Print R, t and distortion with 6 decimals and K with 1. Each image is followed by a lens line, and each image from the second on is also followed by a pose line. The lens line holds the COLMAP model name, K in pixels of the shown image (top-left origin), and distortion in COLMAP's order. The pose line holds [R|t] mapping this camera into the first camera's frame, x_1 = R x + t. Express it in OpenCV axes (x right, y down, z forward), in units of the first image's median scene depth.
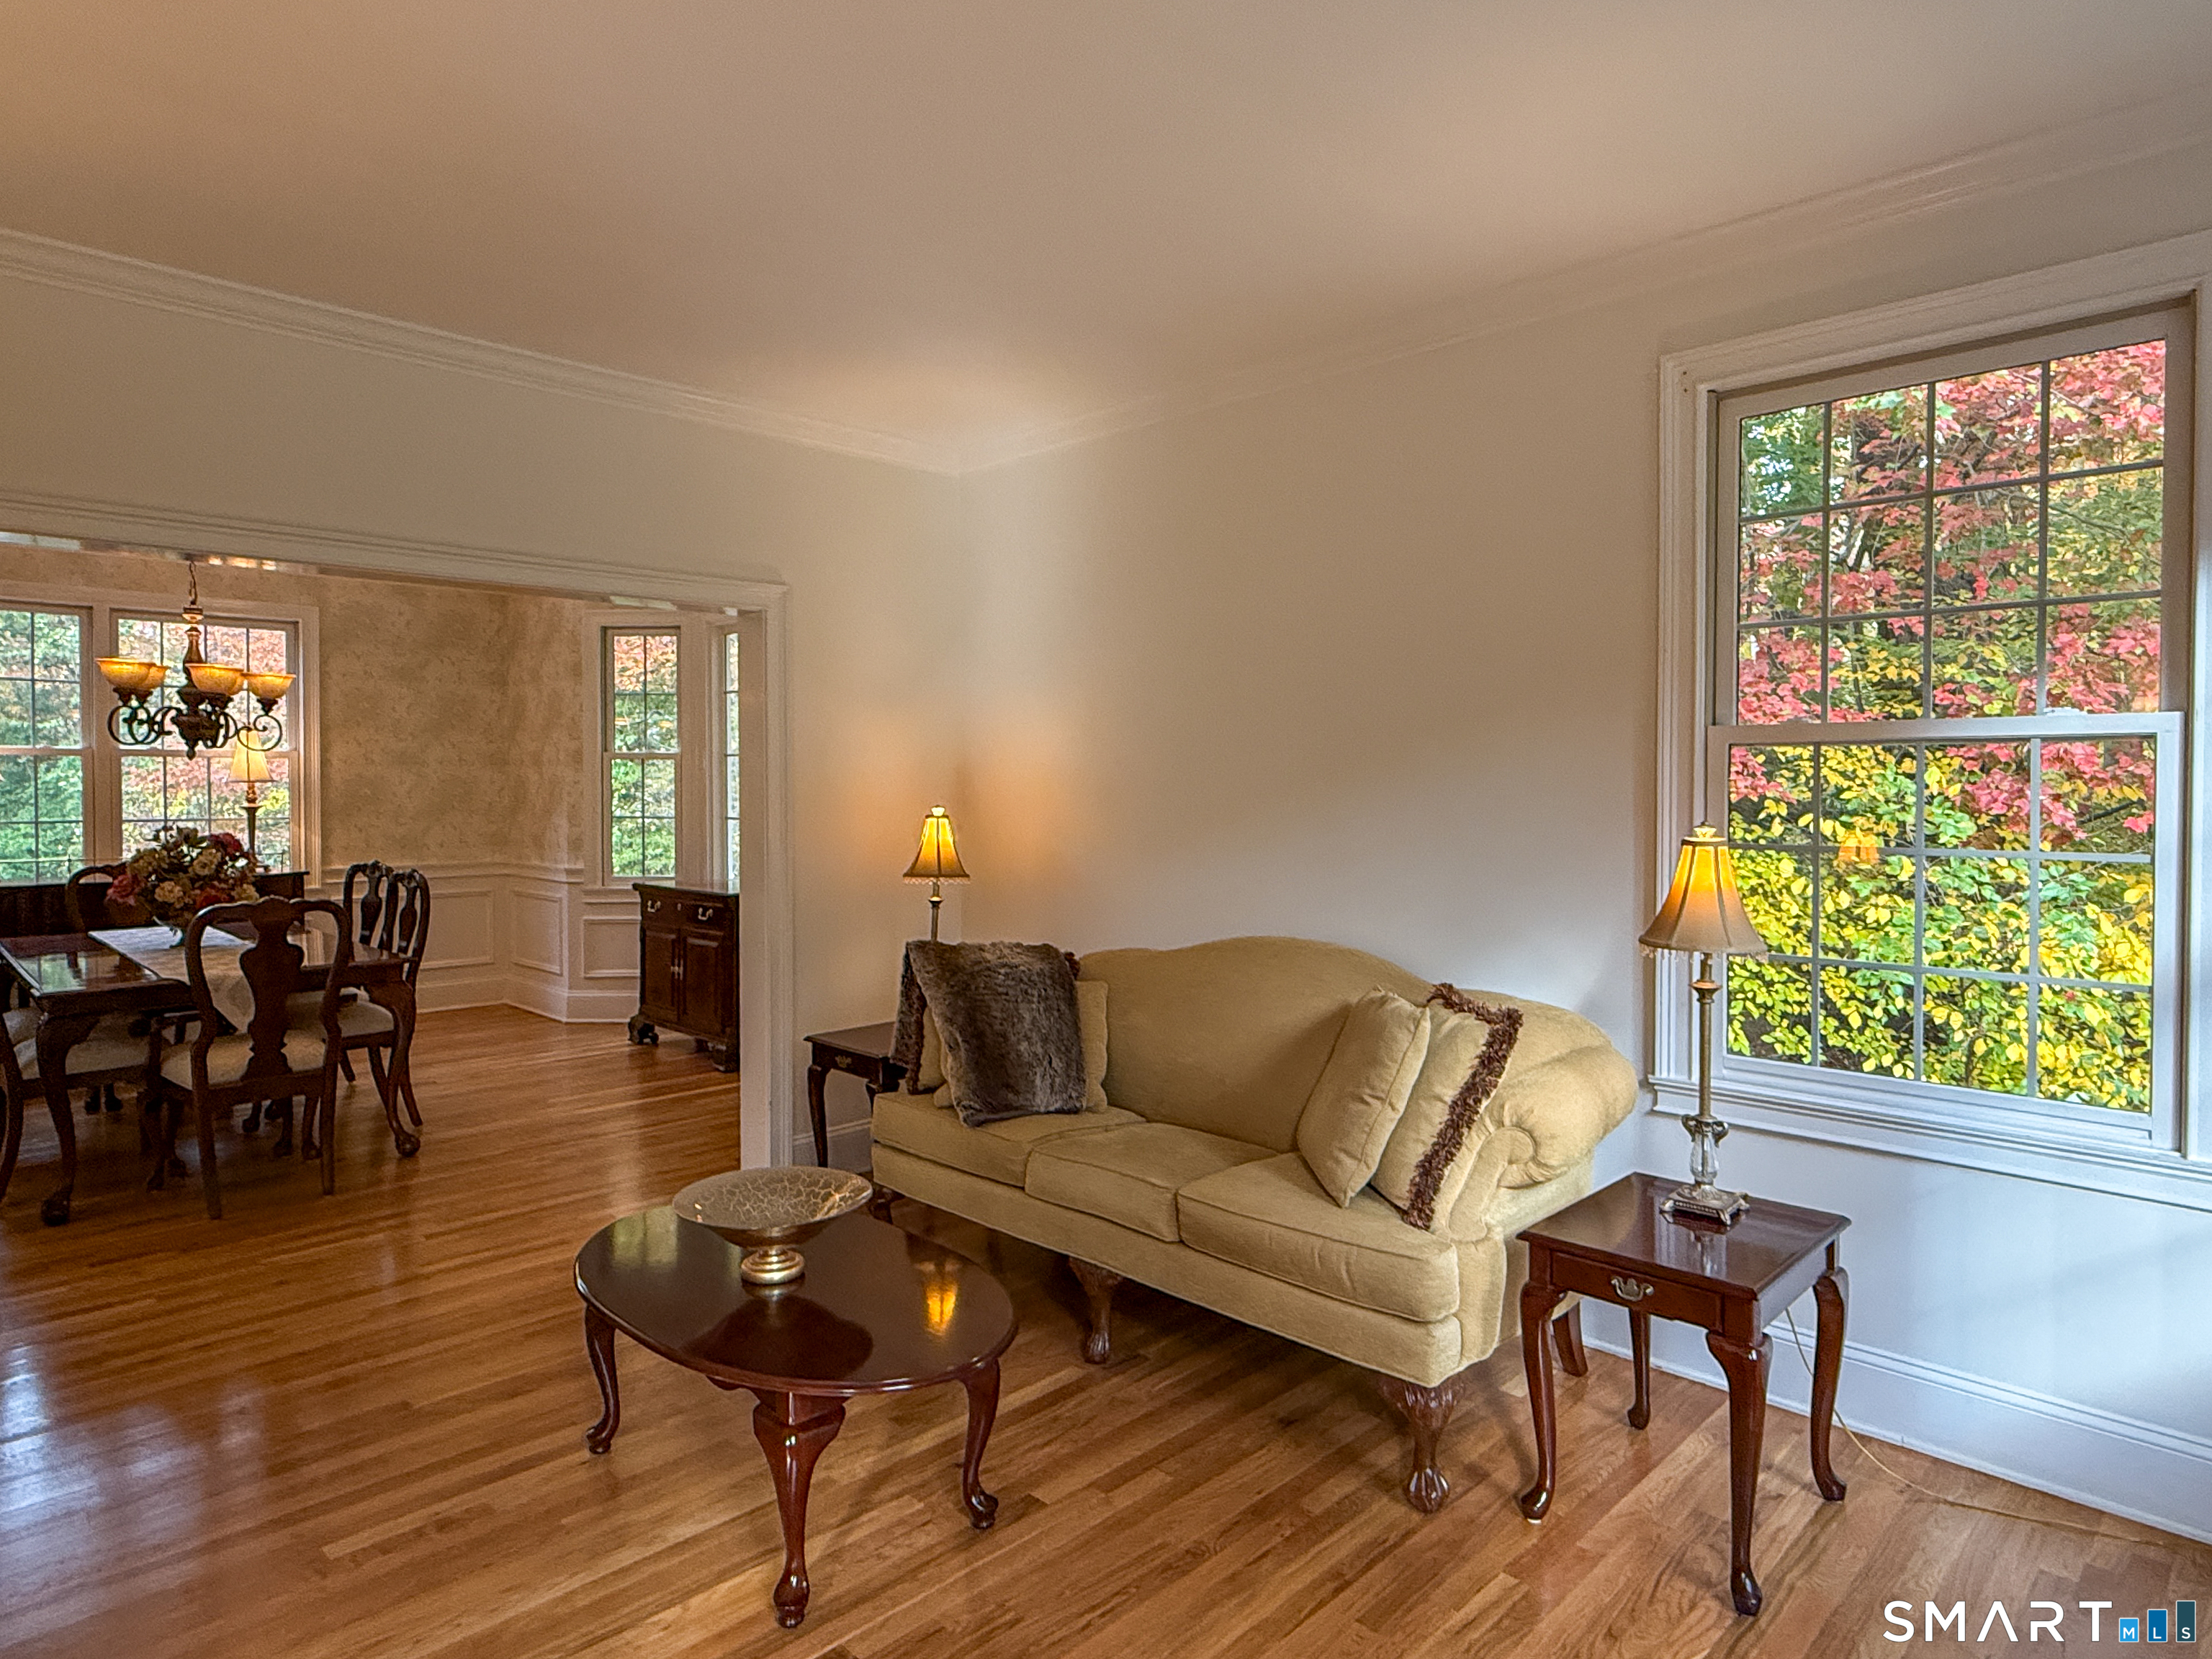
lens RADIAL K [[1270.5, 0, 1098.0], [0, 1270.5, 811.3], [0, 0, 1]] dist [-0.004215, -0.001388]
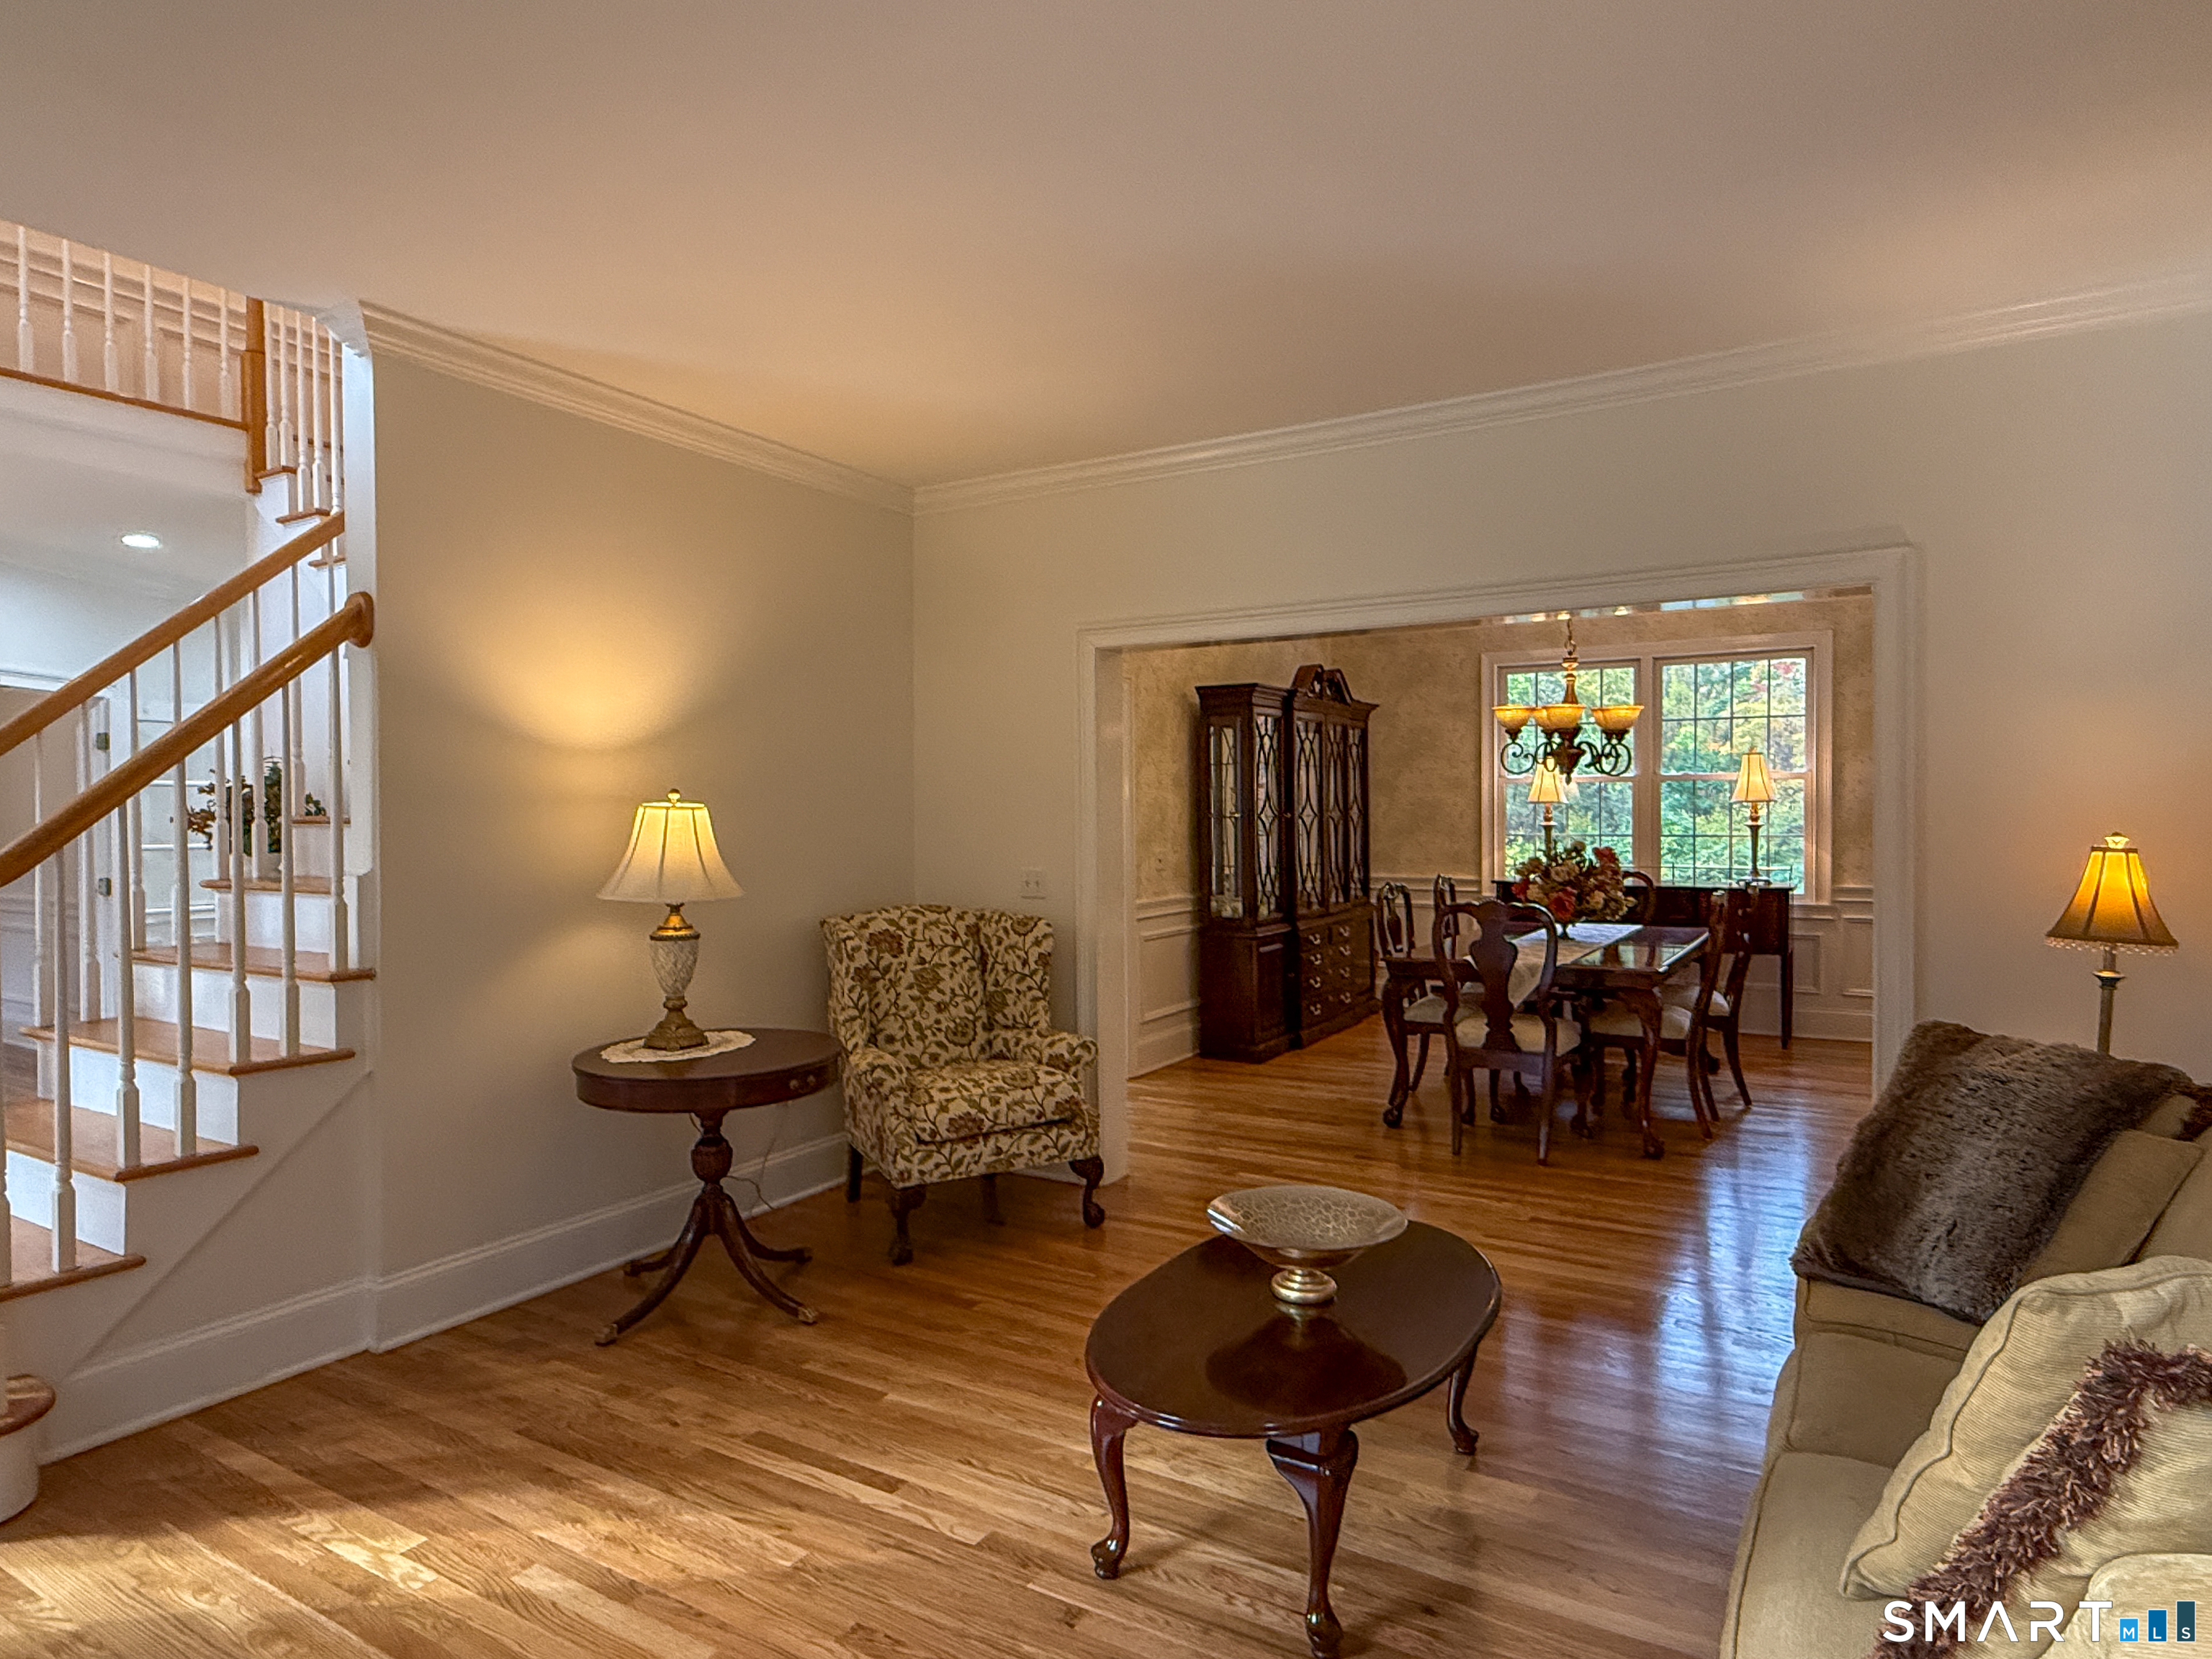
lens RADIAL K [[1270.5, 0, 1168.9], [0, 1270.5, 843.0], [0, 0, 1]] dist [-0.004215, -0.001388]
pose [[0.262357, 0.025154, -0.964643, 0.265170], [-0.015223, 0.999644, 0.021926, -0.004645], [0.964851, 0.008932, 0.262646, 0.248974]]
